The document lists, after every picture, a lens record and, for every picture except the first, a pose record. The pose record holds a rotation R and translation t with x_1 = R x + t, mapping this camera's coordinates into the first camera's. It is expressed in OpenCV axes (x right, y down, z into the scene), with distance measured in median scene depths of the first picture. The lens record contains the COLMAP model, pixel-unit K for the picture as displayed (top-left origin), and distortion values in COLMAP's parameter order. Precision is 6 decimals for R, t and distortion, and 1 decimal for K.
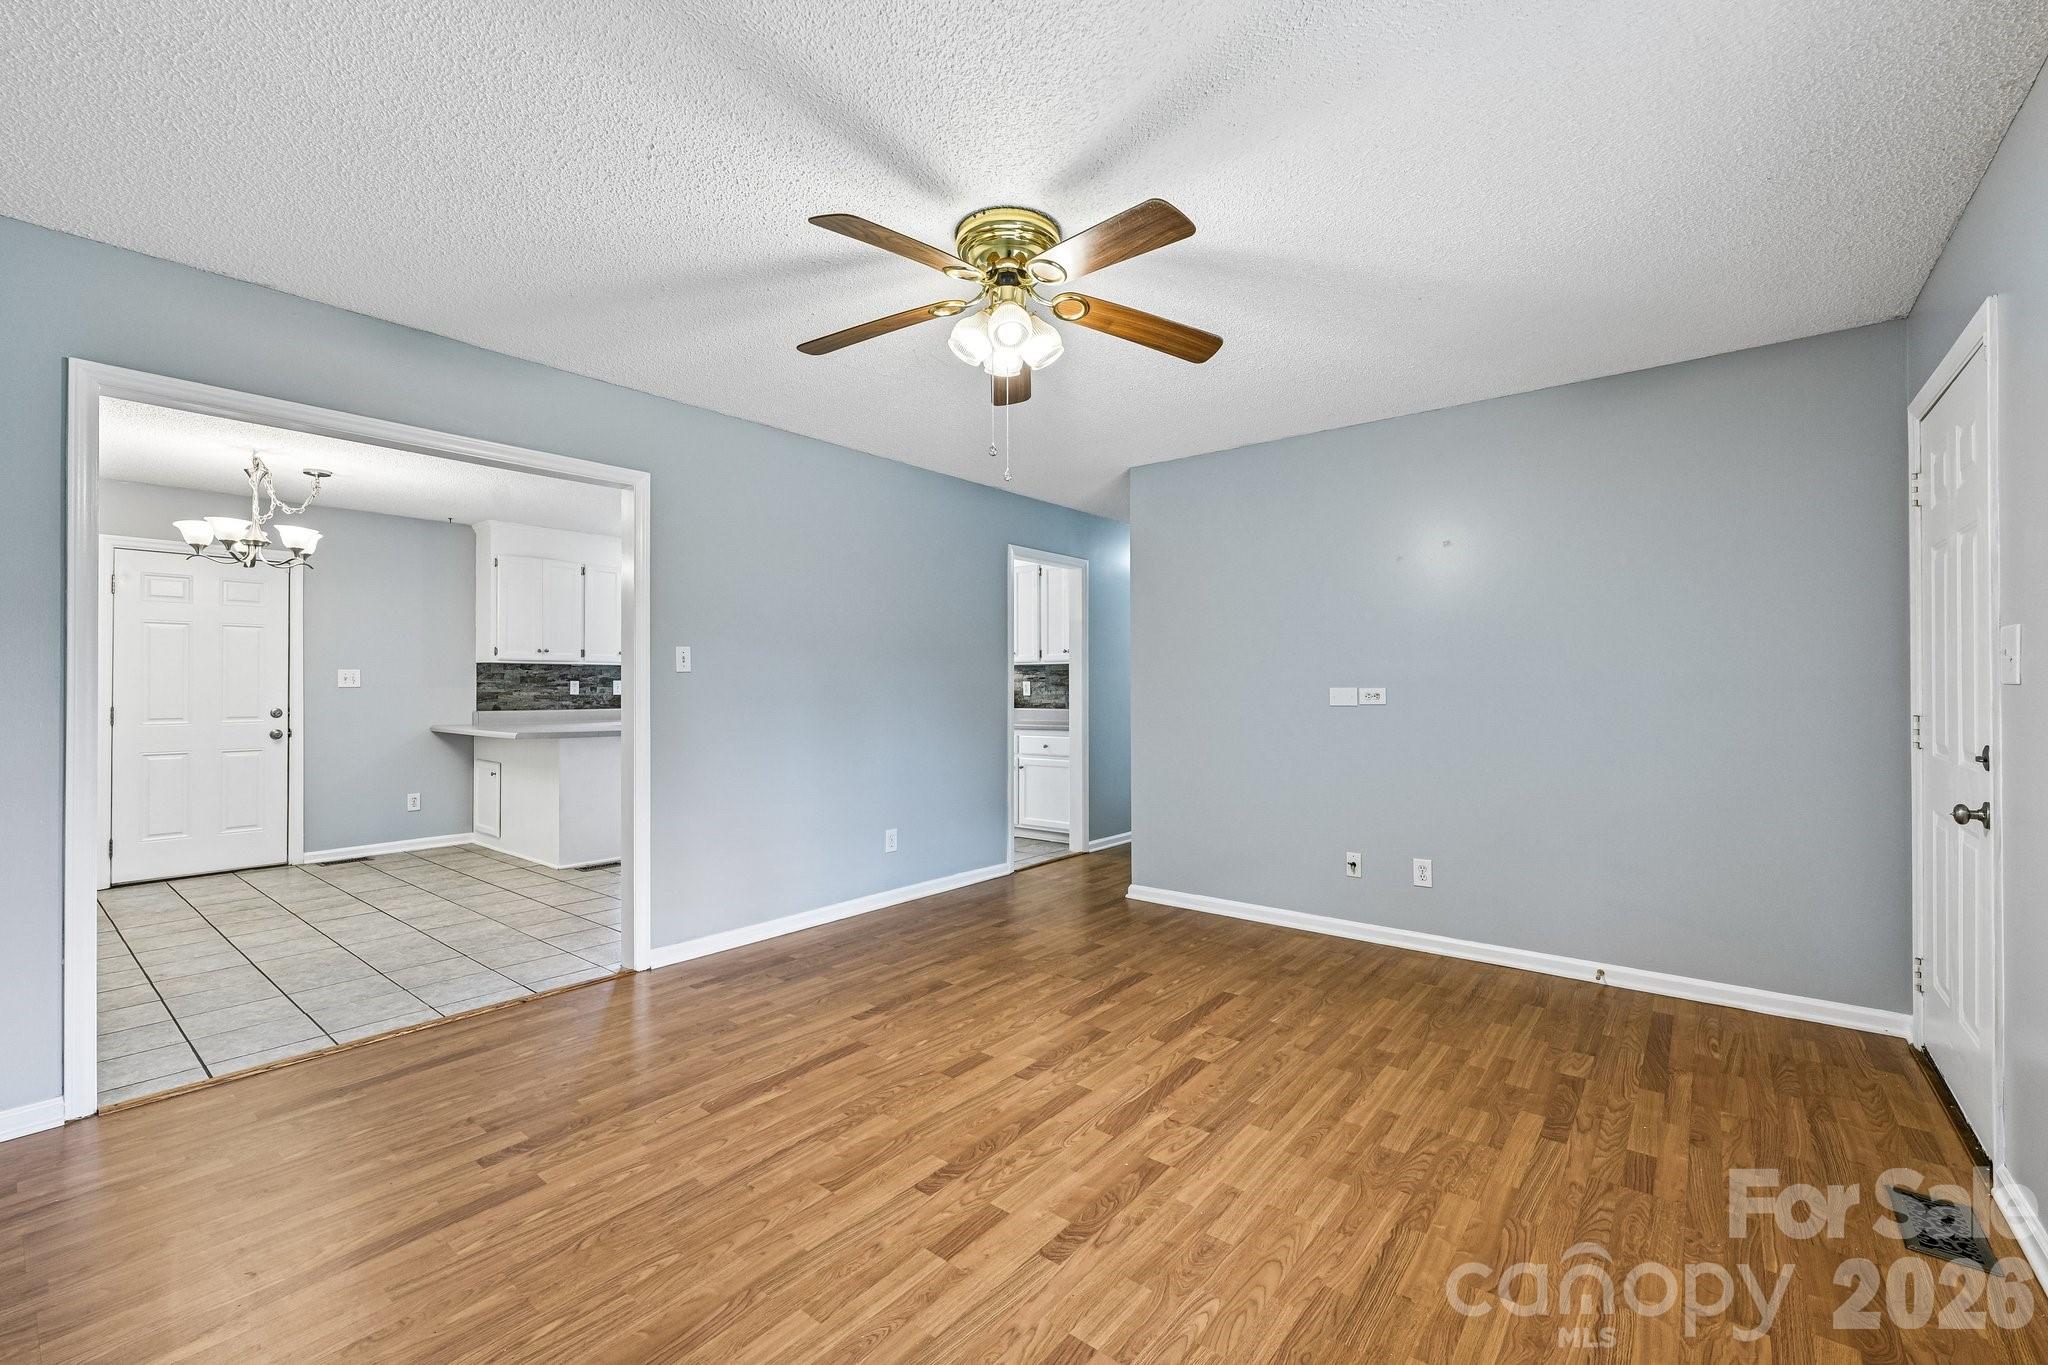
lens RADIAL K [[887.7, 0, 1050.2], [0, 887.7, 682.5], [0, 0, 1]] dist [-0.000709, -0.000275]
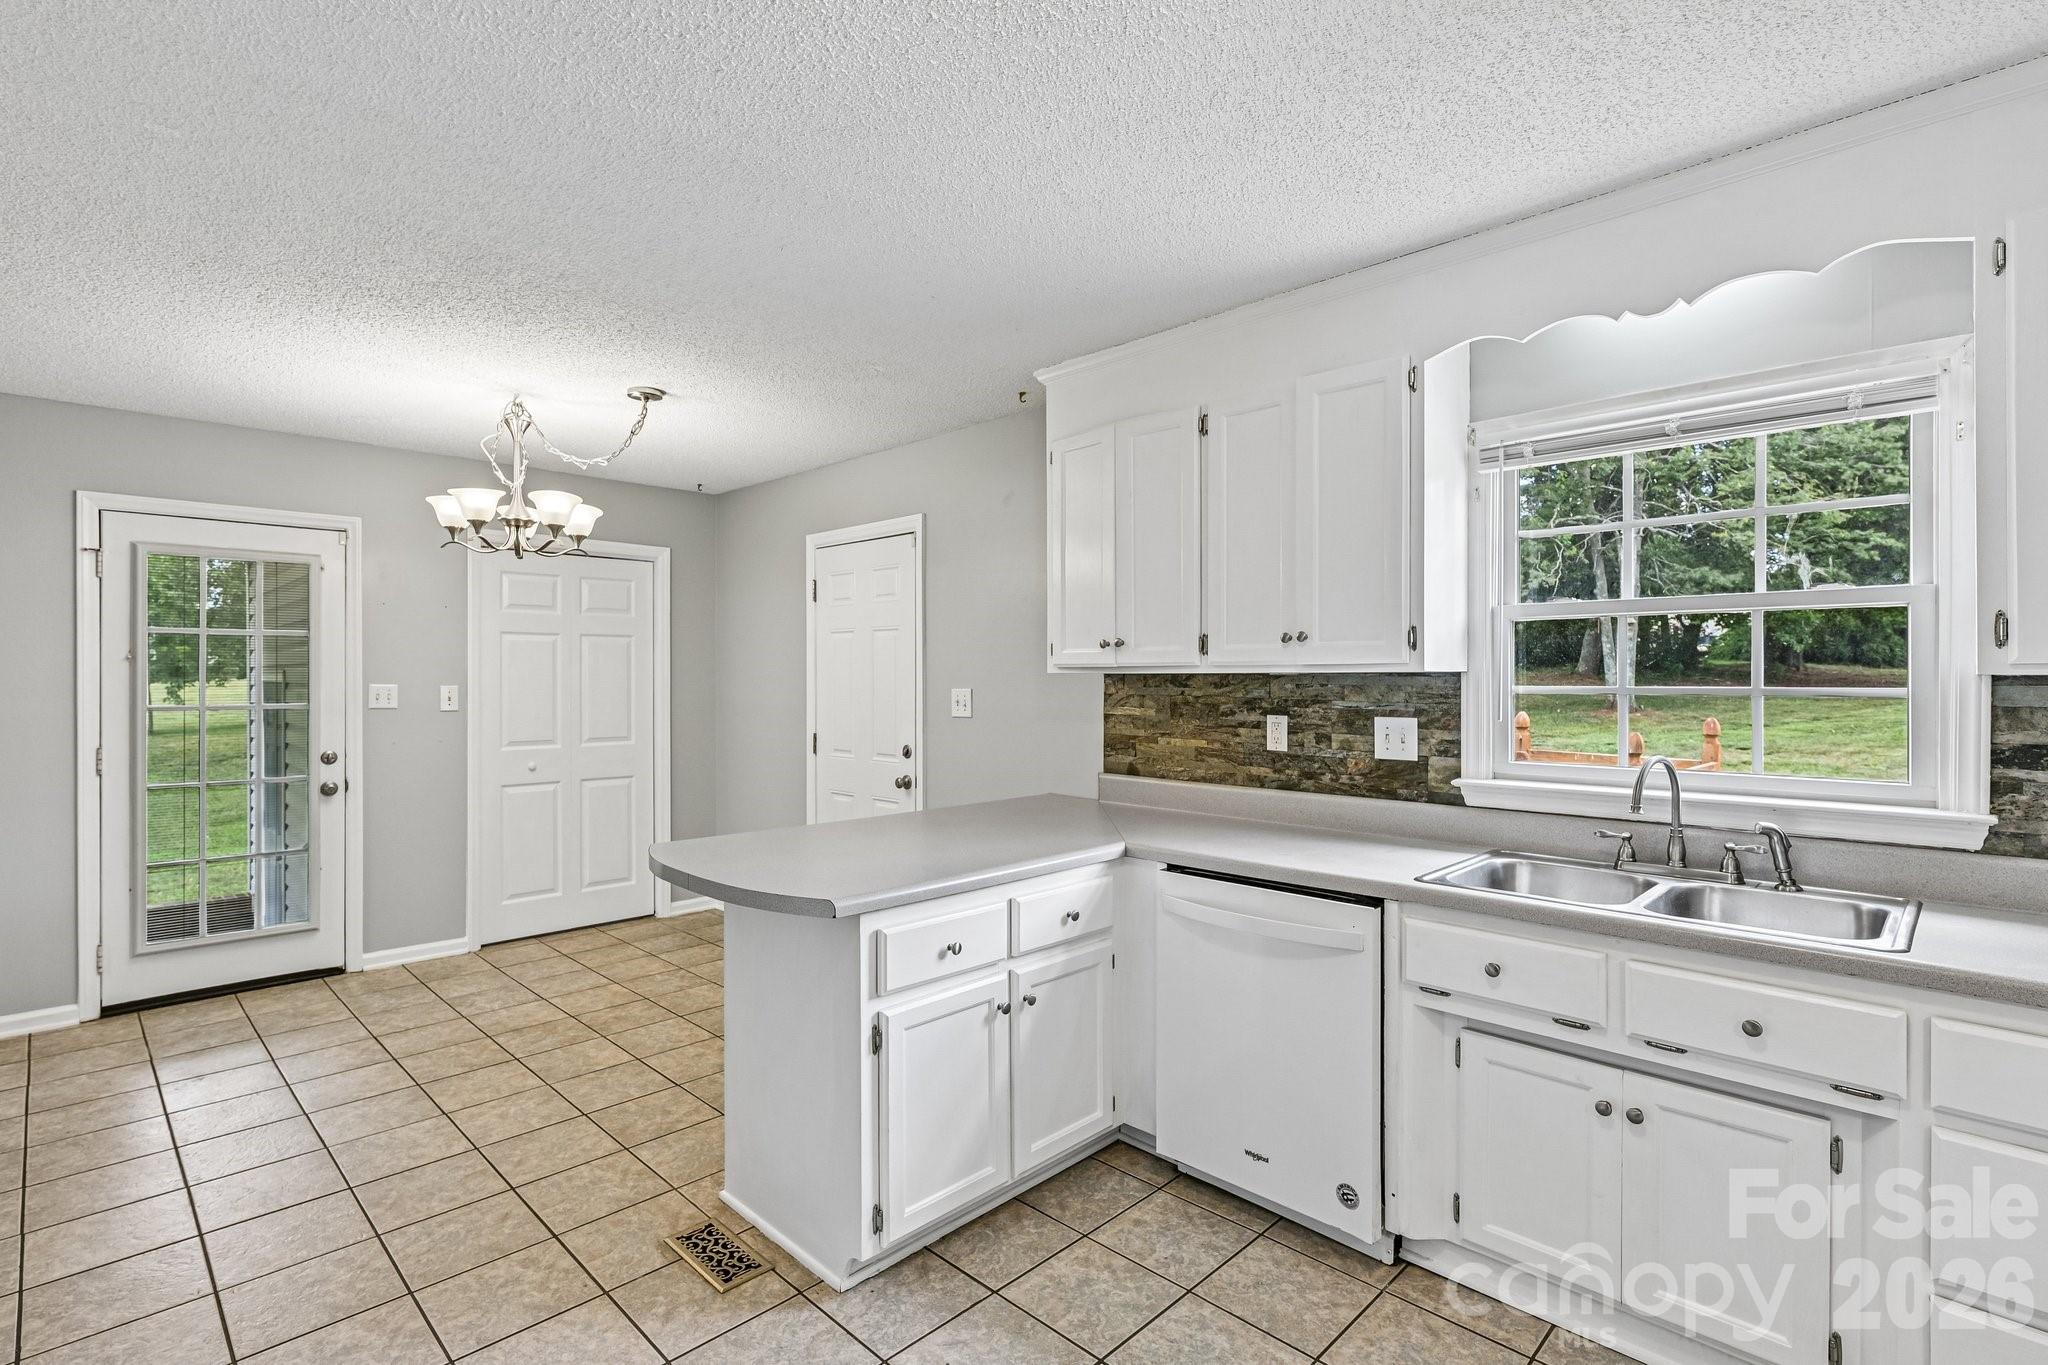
lens RADIAL K [[983.8, 0, 1018.2], [0, 983.8, 678.4], [0, 0, 1]] dist [-0.001074, -0.000449]
pose [[-0.154241, 0.004839, -0.988021, -0.108353], [0.005123, 0.999978, 0.004098, -0.021772], [0.988020, -0.004429, -0.154262, 1.036241]]
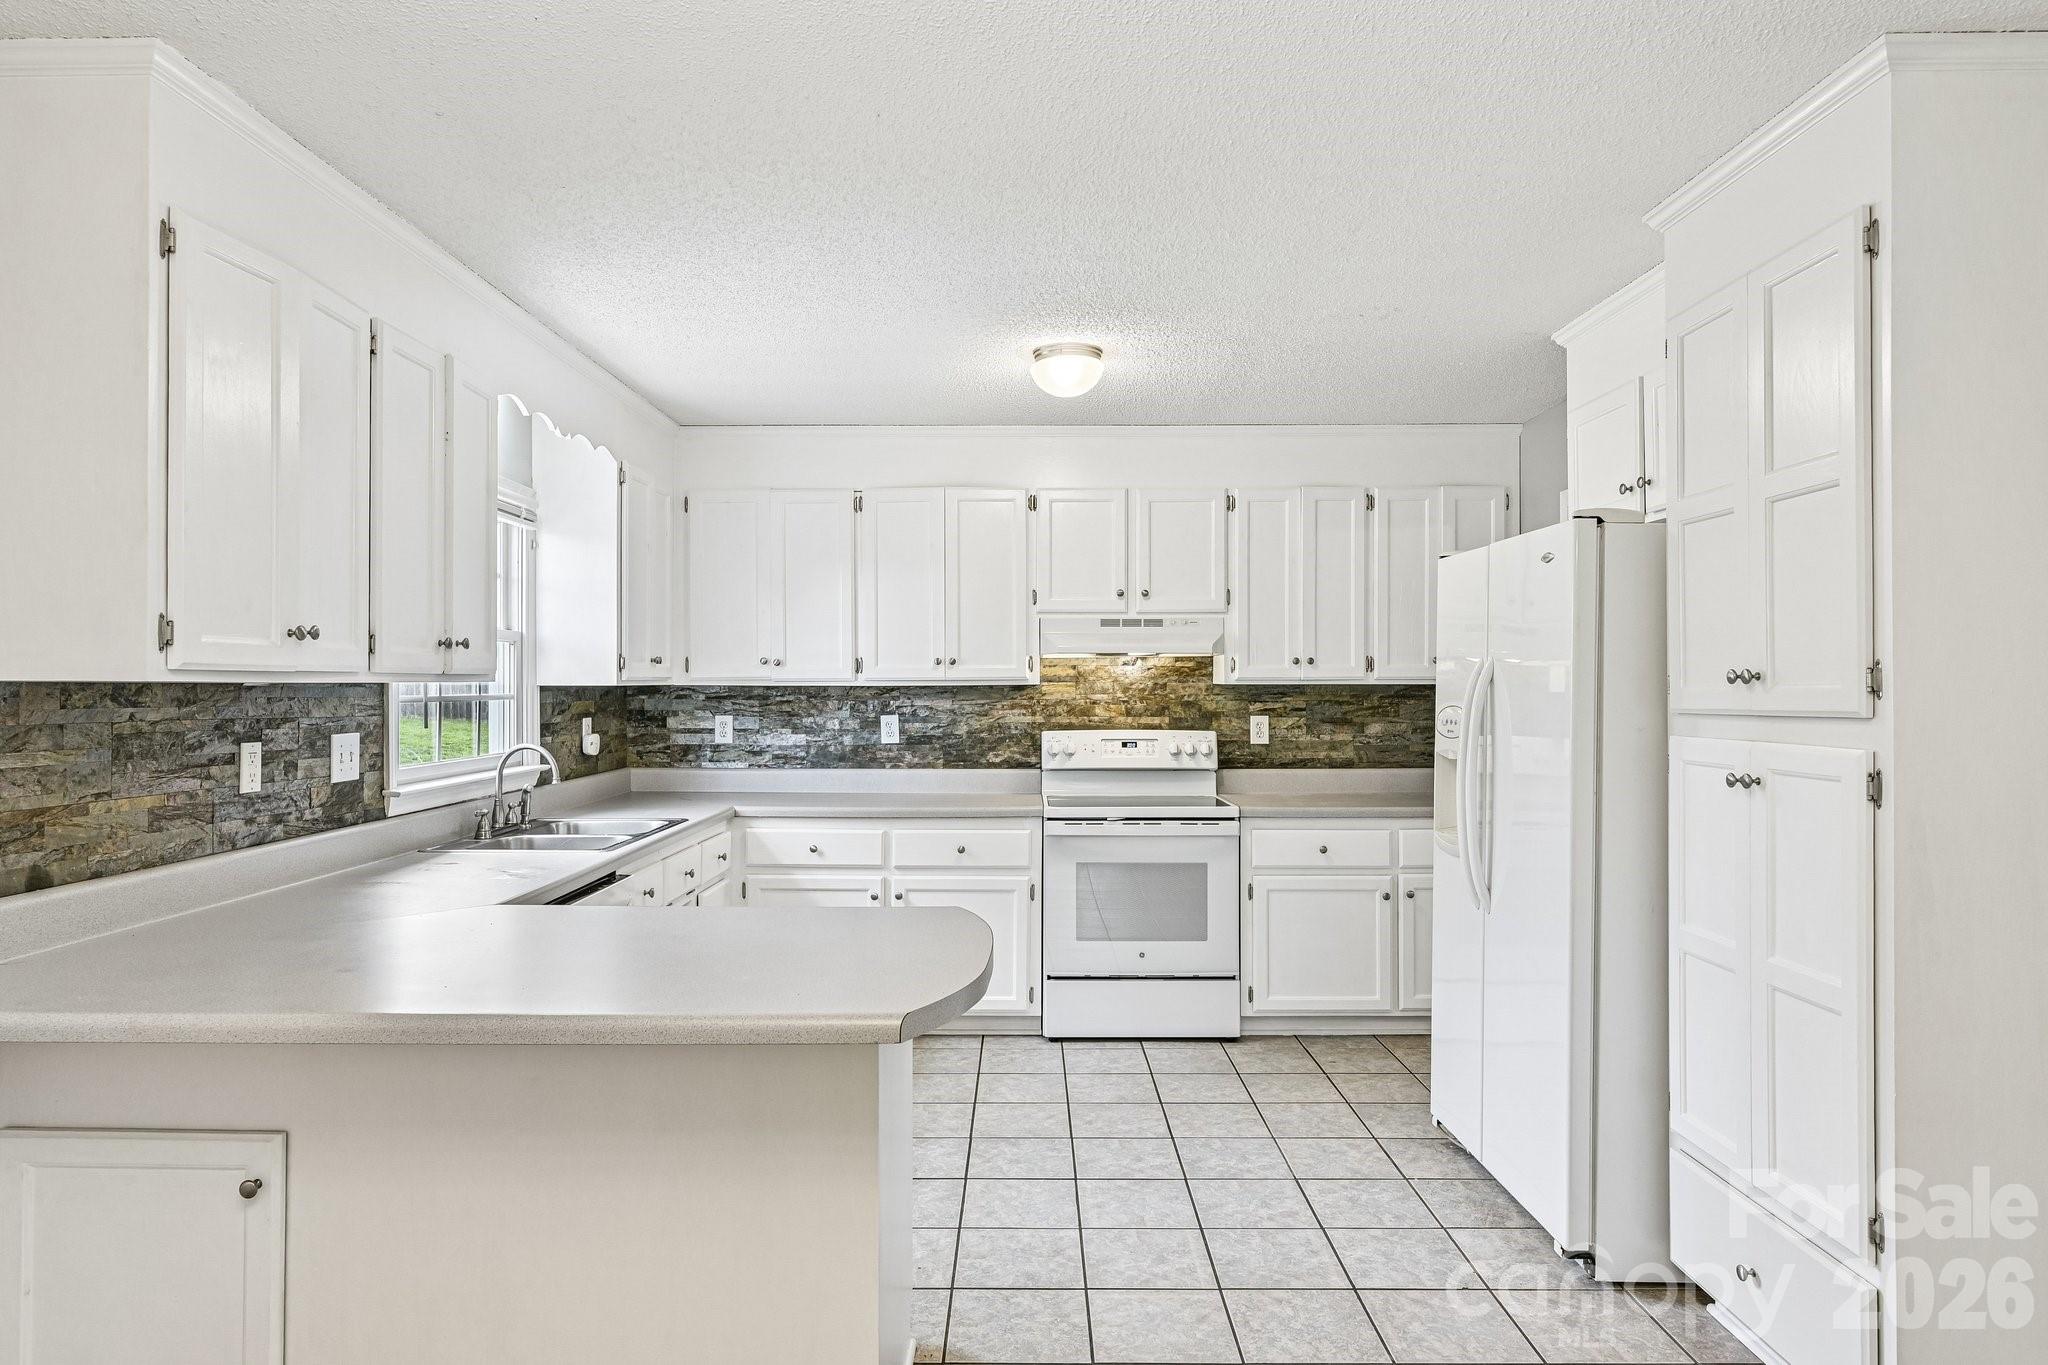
lens RADIAL K [[1236.6, 0, 1077.2], [0, 1236.6, 679.5], [0, 0, 1]] dist [0.002517, -0.001444]
pose [[0.777076, 0.003462, 0.629397, -0.626580], [-0.002559, 0.999994, -0.002340, -0.022579], [-0.629401, 0.000207, 0.777080, 0.594656]]
